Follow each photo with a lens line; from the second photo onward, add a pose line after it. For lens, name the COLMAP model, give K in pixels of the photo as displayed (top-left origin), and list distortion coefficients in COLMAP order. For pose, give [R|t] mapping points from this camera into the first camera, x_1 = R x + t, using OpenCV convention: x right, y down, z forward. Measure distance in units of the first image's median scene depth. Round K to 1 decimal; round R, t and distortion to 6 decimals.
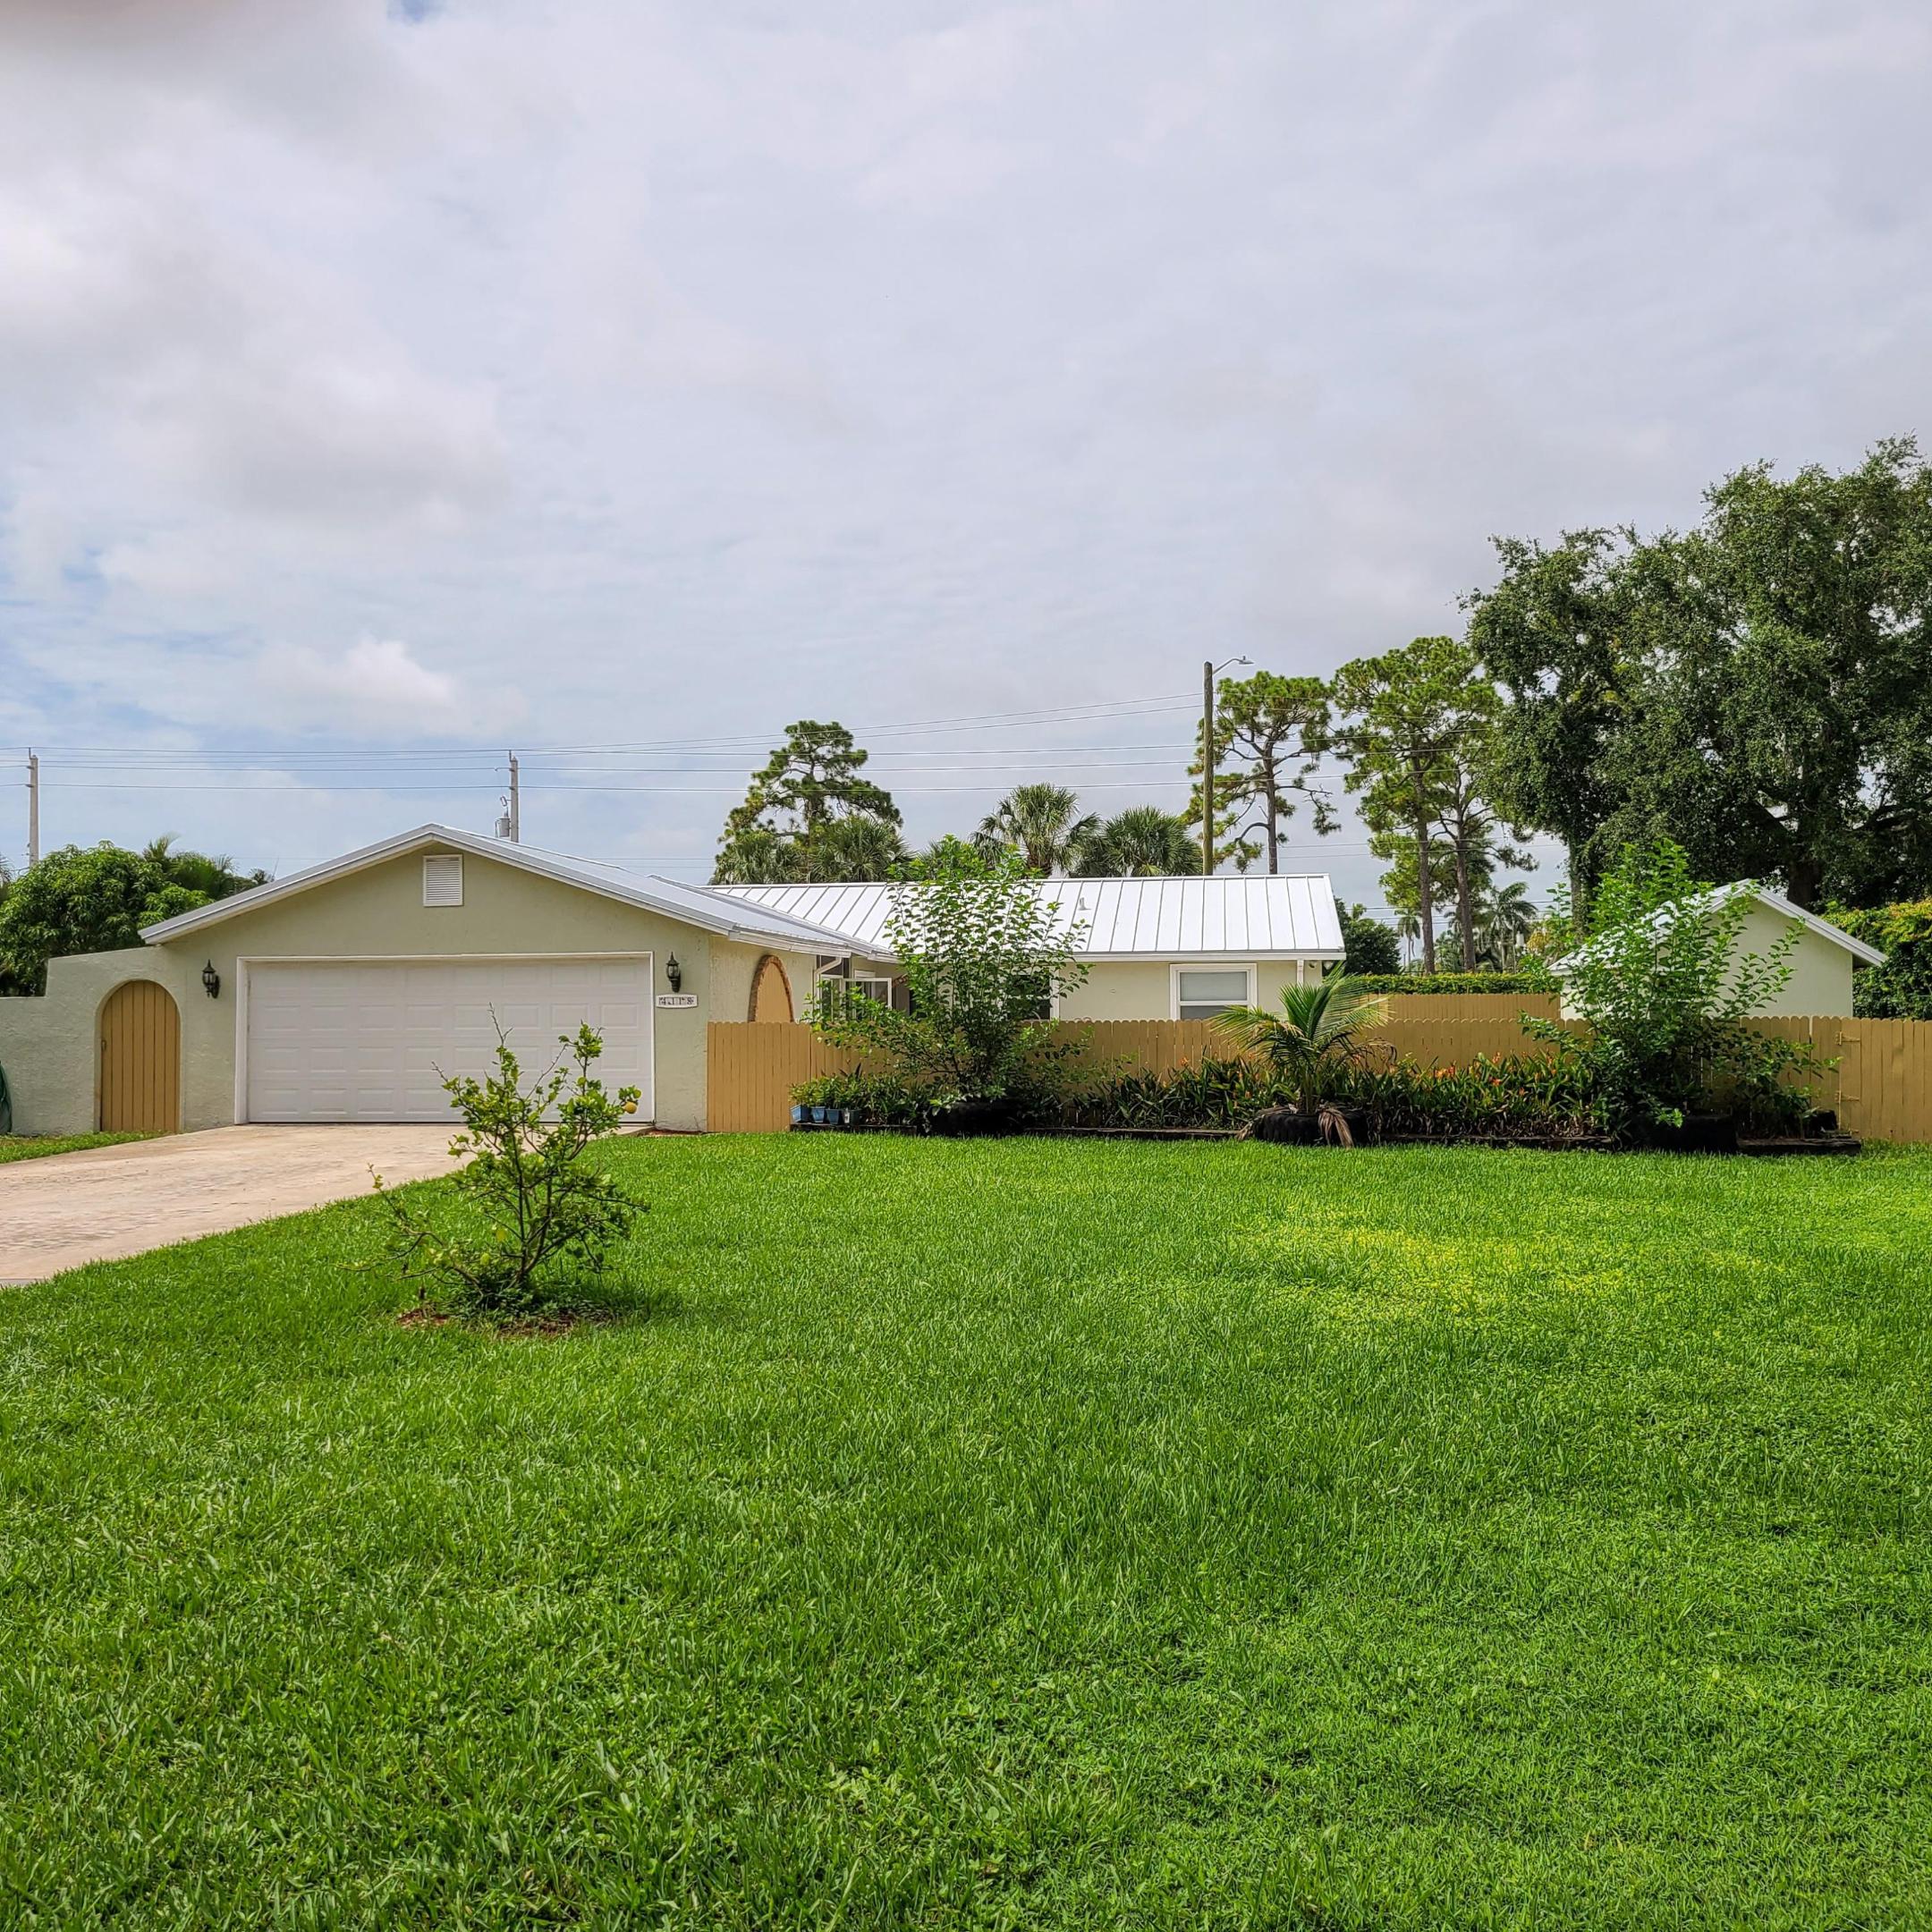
lens RADIAL K [[1985.8, 0, 966.0], [0, 1985.8, 966.0], [0, 0, 1]] dist [0.032143, 0.006042]
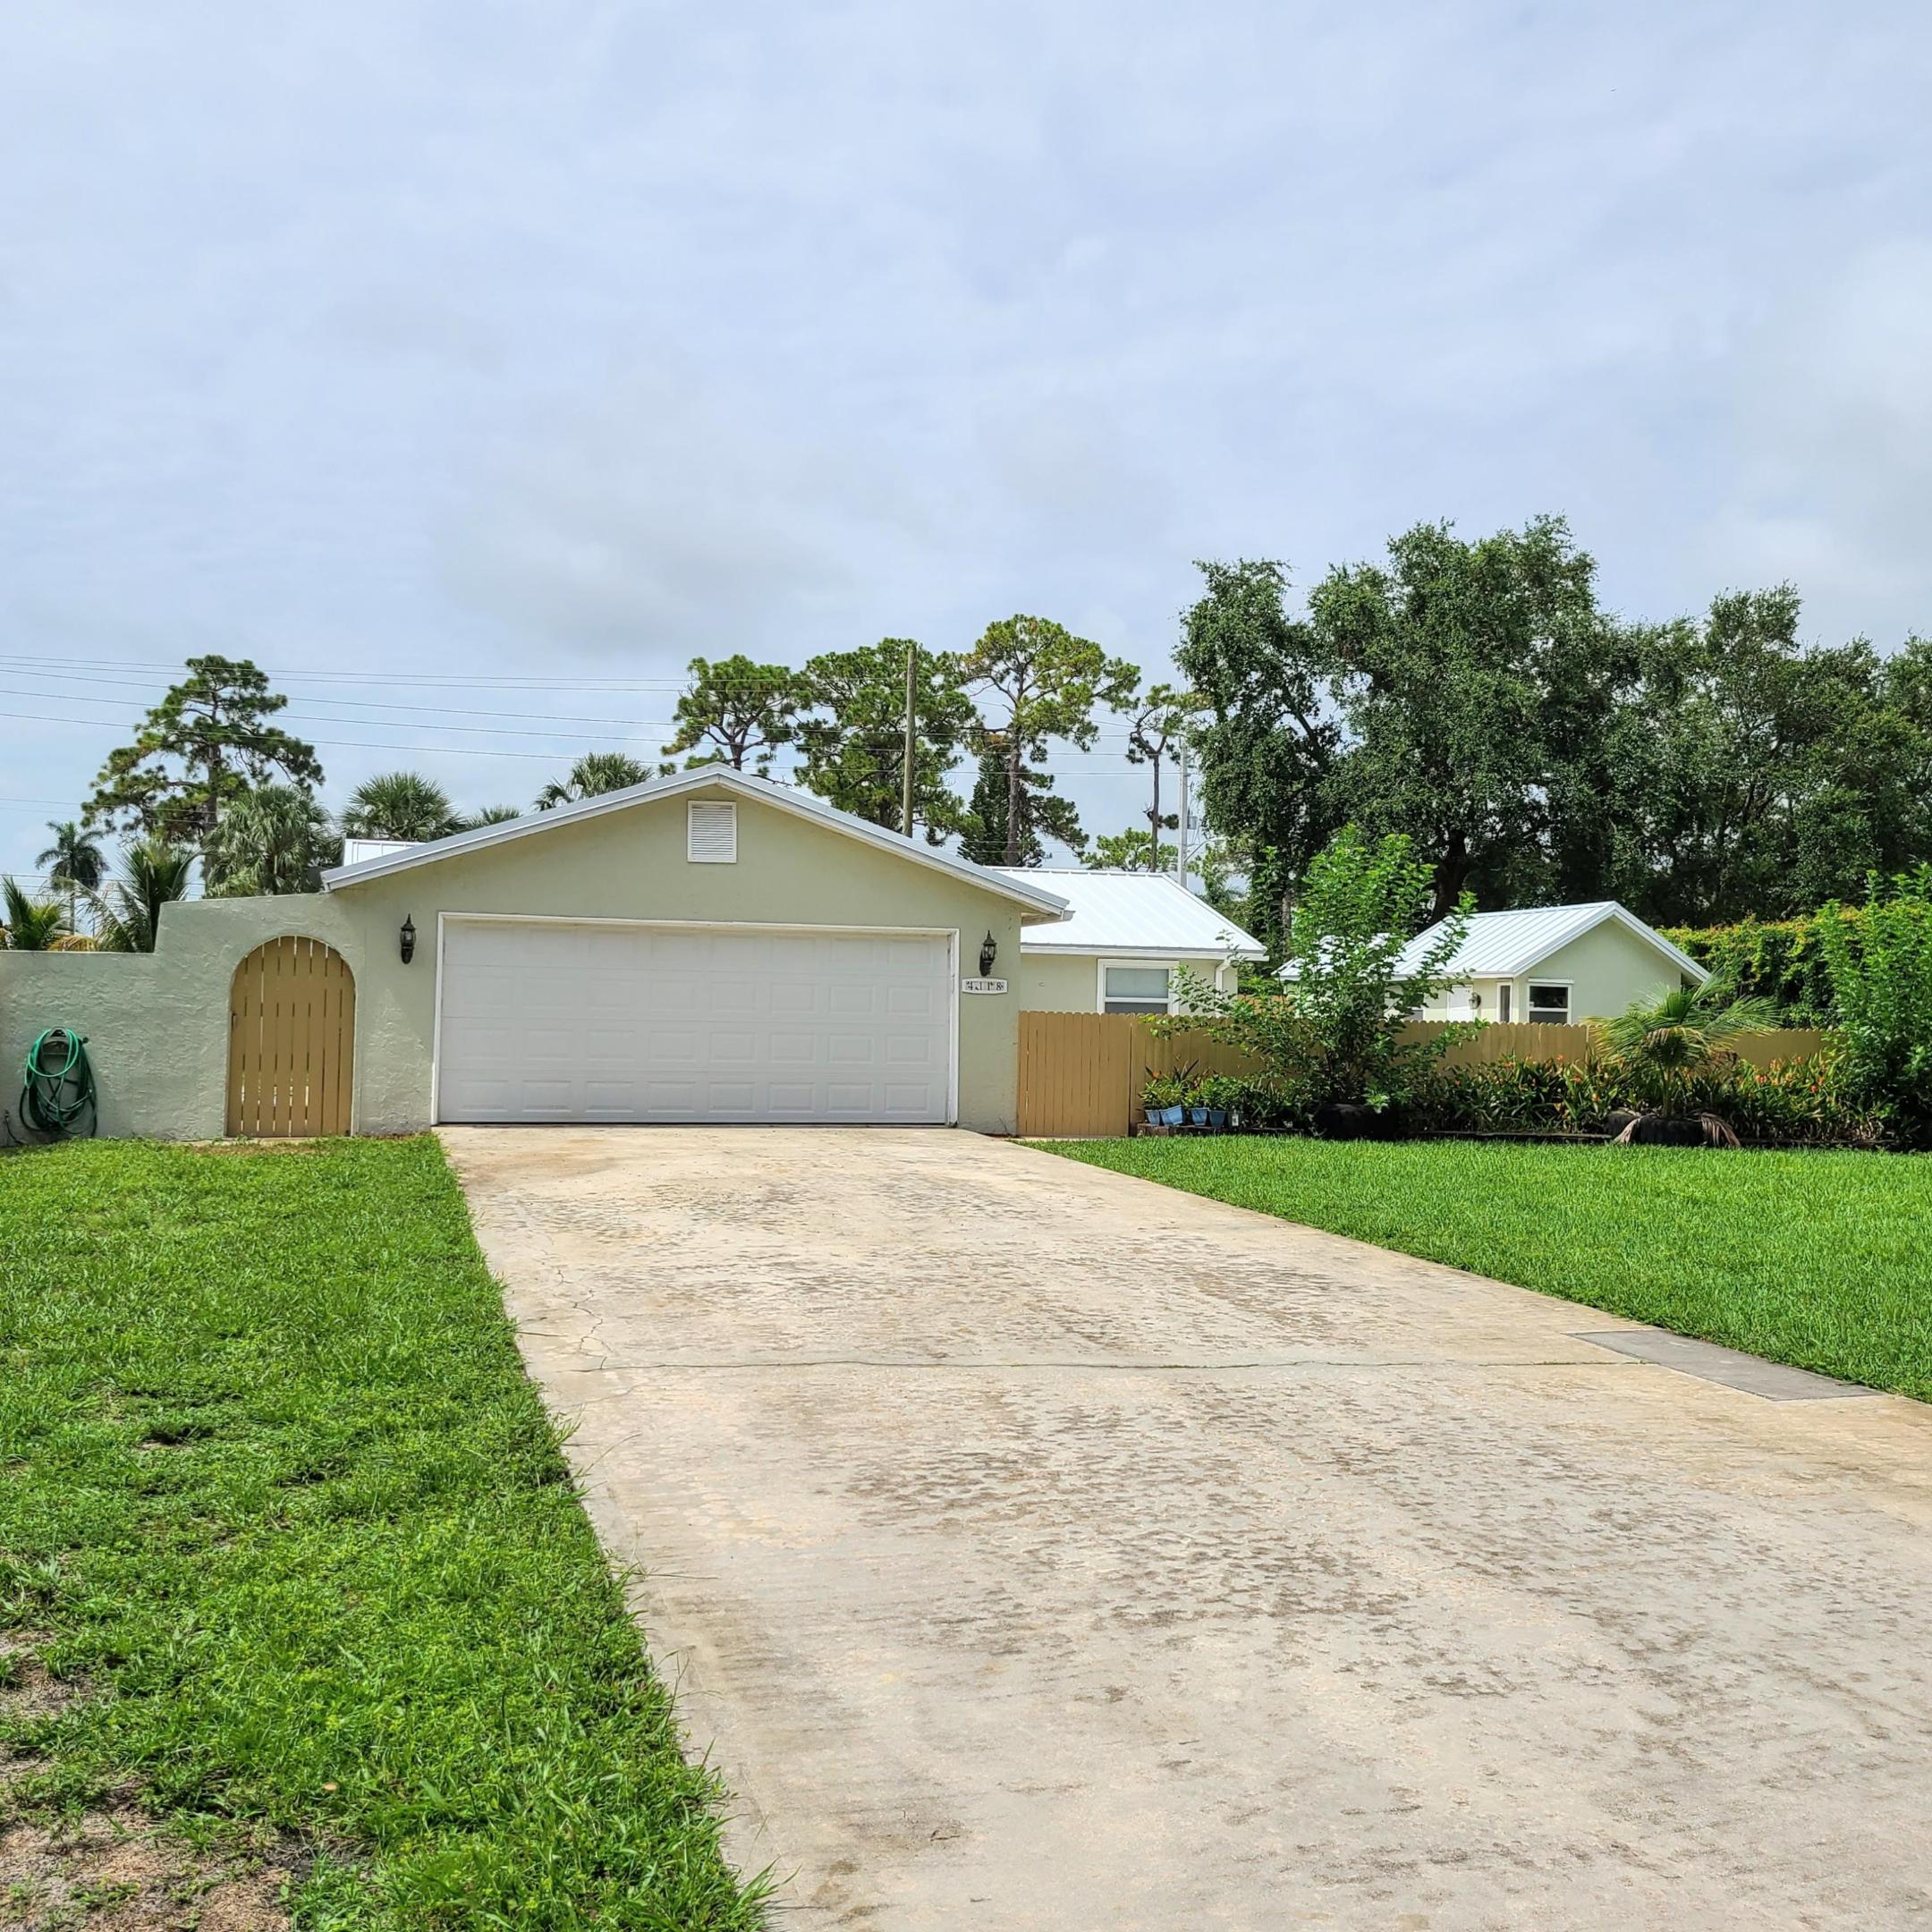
lens RADIAL K [[1985.8, 0, 966.0], [0, 1985.8, 966.0], [0, 0, 1]] dist [0.032143, 0.006042]
pose [[0.897293, 0.034467, 0.440087, -0.171188], [-0.036744, 0.999319, -0.003348, 0.003786], [-0.439903, -0.013166, 0.897949, 0.067977]]
